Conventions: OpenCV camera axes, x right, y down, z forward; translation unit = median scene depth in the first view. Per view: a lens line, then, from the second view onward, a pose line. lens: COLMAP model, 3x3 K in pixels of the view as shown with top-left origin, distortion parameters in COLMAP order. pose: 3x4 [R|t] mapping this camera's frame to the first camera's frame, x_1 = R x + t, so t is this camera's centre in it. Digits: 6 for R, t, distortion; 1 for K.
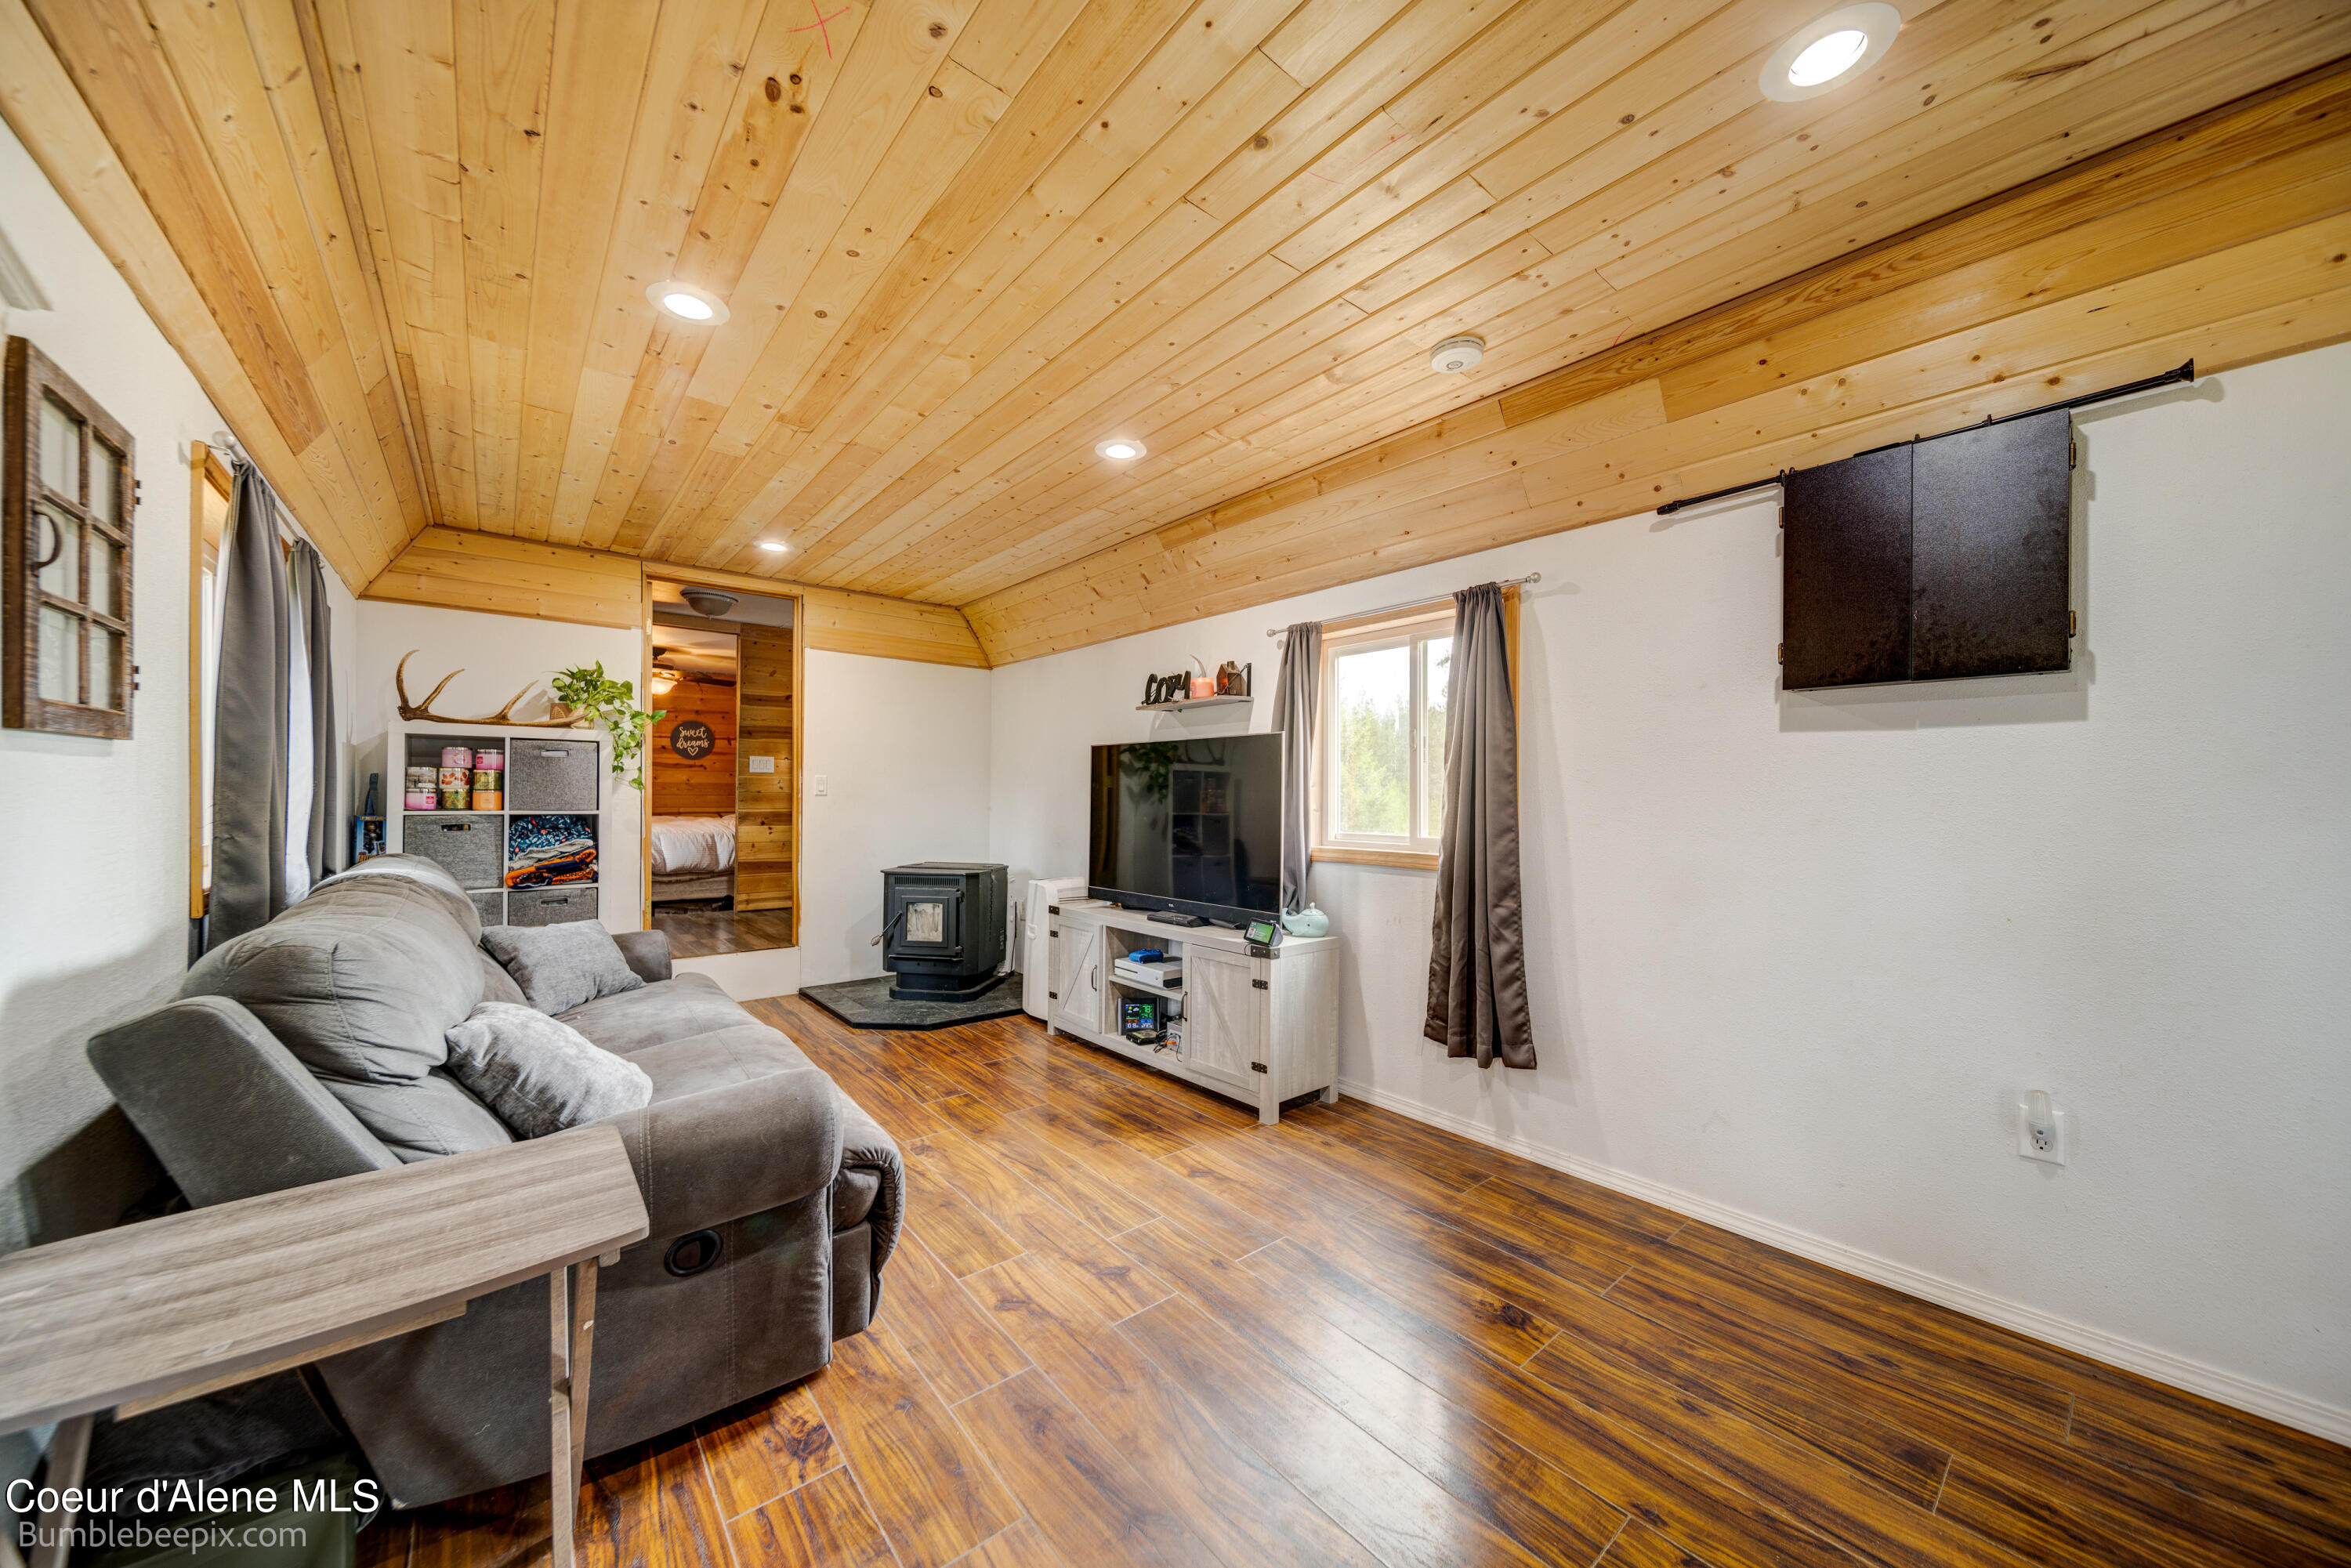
lens RADIAL K [[834.7, 0, 1170.9], [0, 834.7, 790.5], [0, 0, 1]] dist [0.001182, -0.002140]
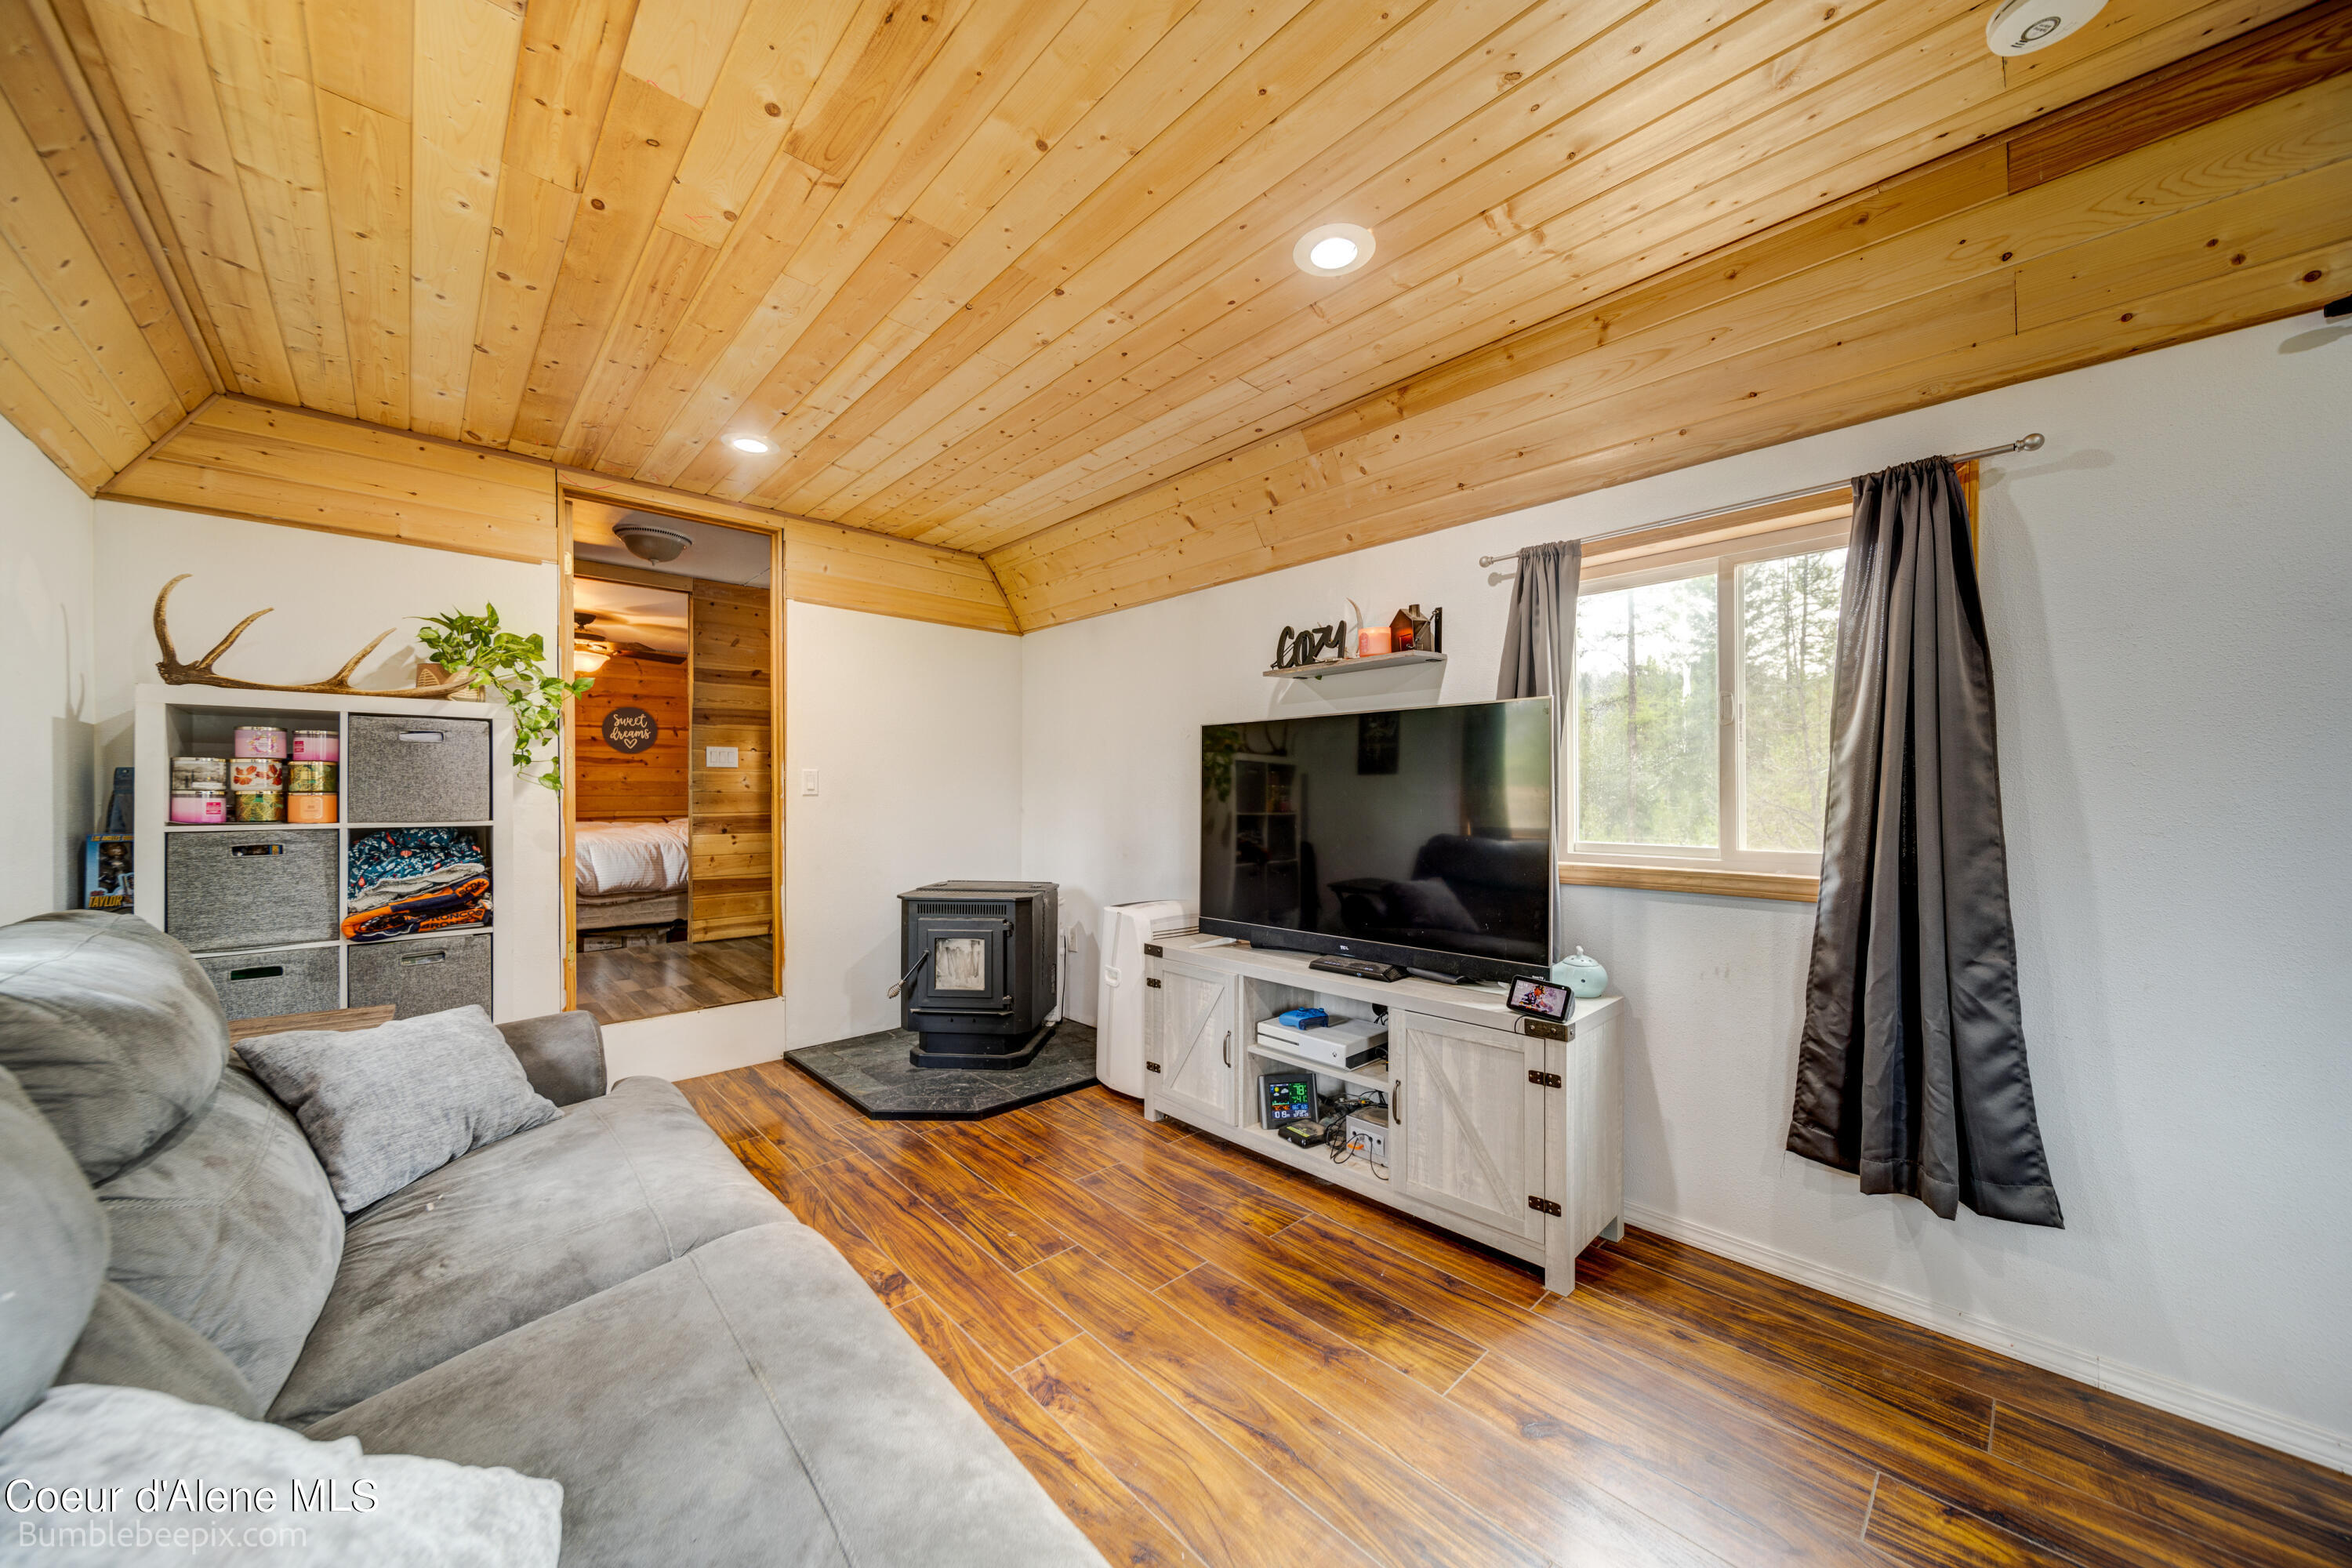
lens RADIAL K [[815.3, 0, 1172.0], [0, 815.3, 791.0], [0, 0, 1]] dist [0.000762, -0.001875]
pose [[0.997611, -0.007768, 0.068641, -0.185878], [0.007398, 0.999957, 0.005647, 0.000130], [-0.068682, -0.005126, 0.997625, 0.312875]]
